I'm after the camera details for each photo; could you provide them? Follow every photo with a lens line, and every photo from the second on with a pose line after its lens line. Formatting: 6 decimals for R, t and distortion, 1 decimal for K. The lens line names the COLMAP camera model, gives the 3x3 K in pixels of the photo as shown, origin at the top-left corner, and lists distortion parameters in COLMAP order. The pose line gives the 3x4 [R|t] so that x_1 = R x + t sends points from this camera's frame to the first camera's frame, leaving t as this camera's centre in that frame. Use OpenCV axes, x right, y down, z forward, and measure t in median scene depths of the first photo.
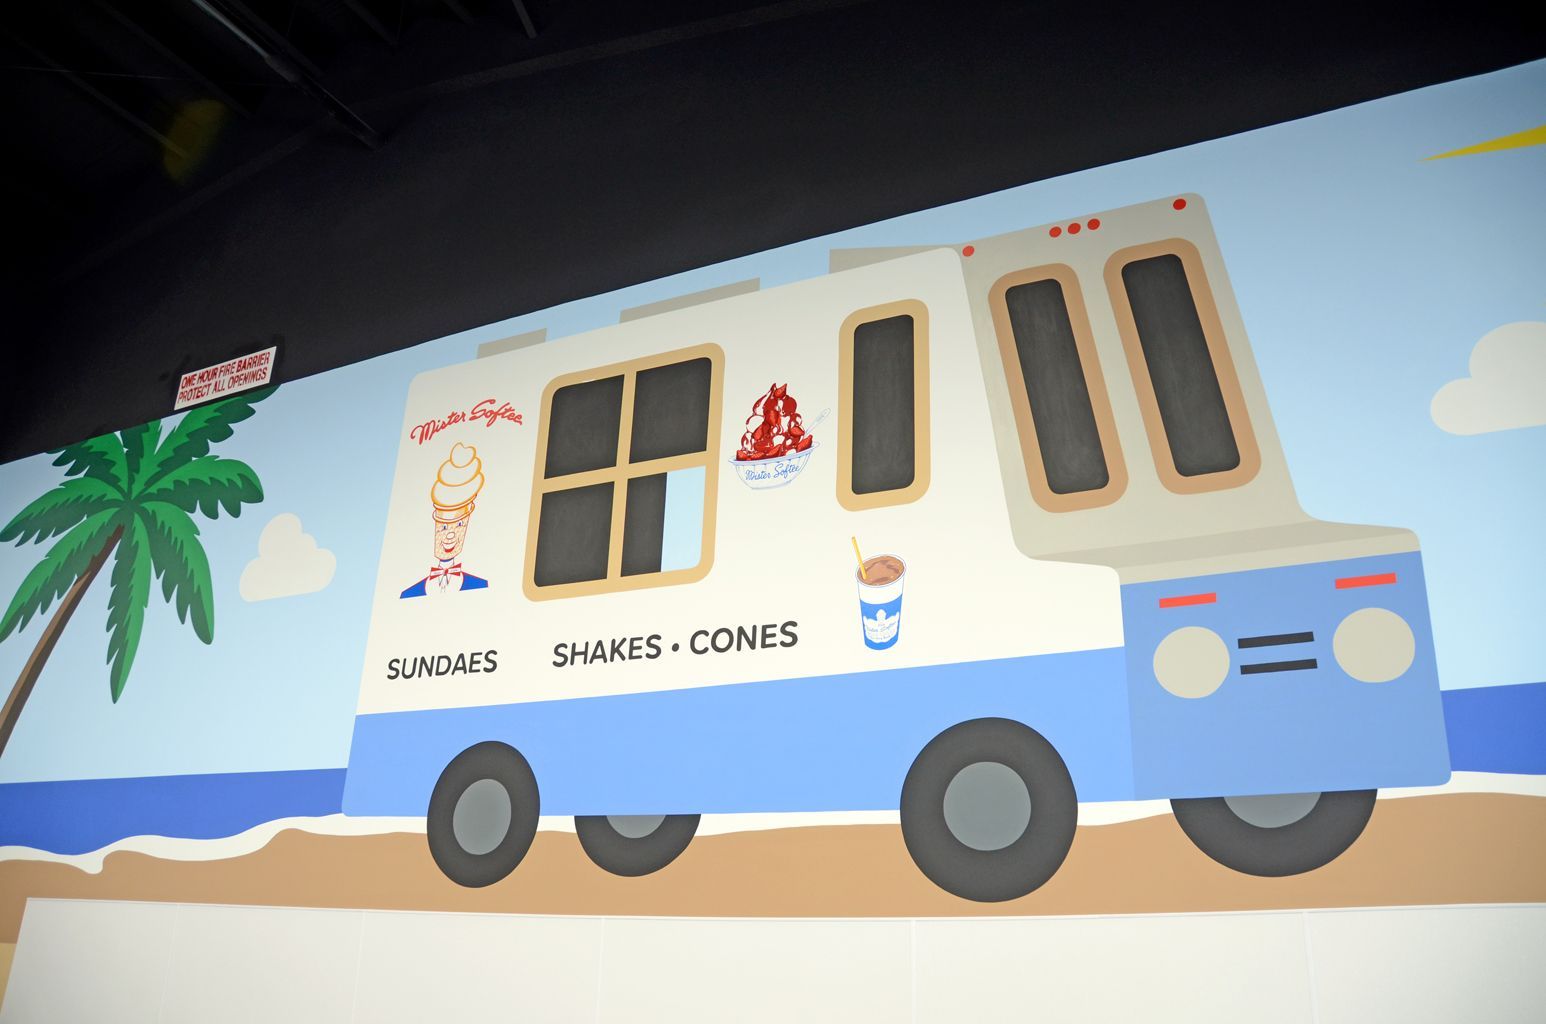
lens RADIAL K [[1183.5, 0, 767.8], [0, 1183.5, 520.3], [0, 0, 1]] dist [-0.168068, 0.116125]
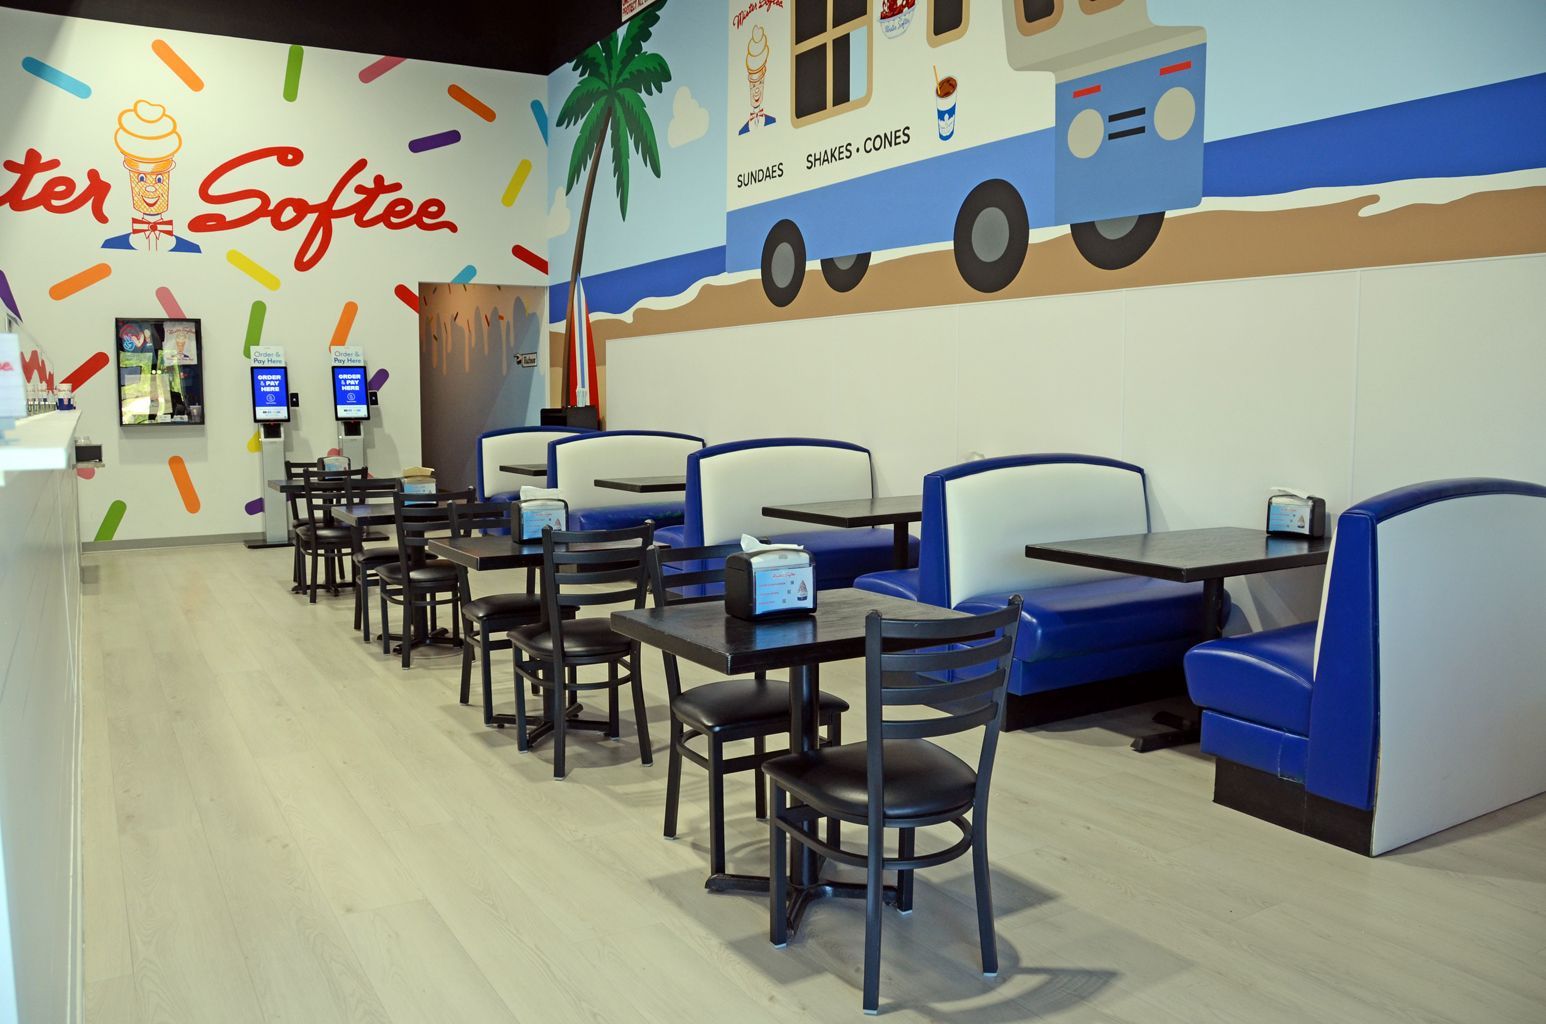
lens RADIAL K [[1183.5, 0, 767.8], [0, 1183.5, 520.3], [0, 0, 1]] dist [-0.168068, 0.116125]
pose [[0.842060, 0.032677, -0.538393, 0.651903], [0.212383, 0.897442, 0.386641, -0.073707], [0.495810, -0.439921, 0.748760, -0.437393]]
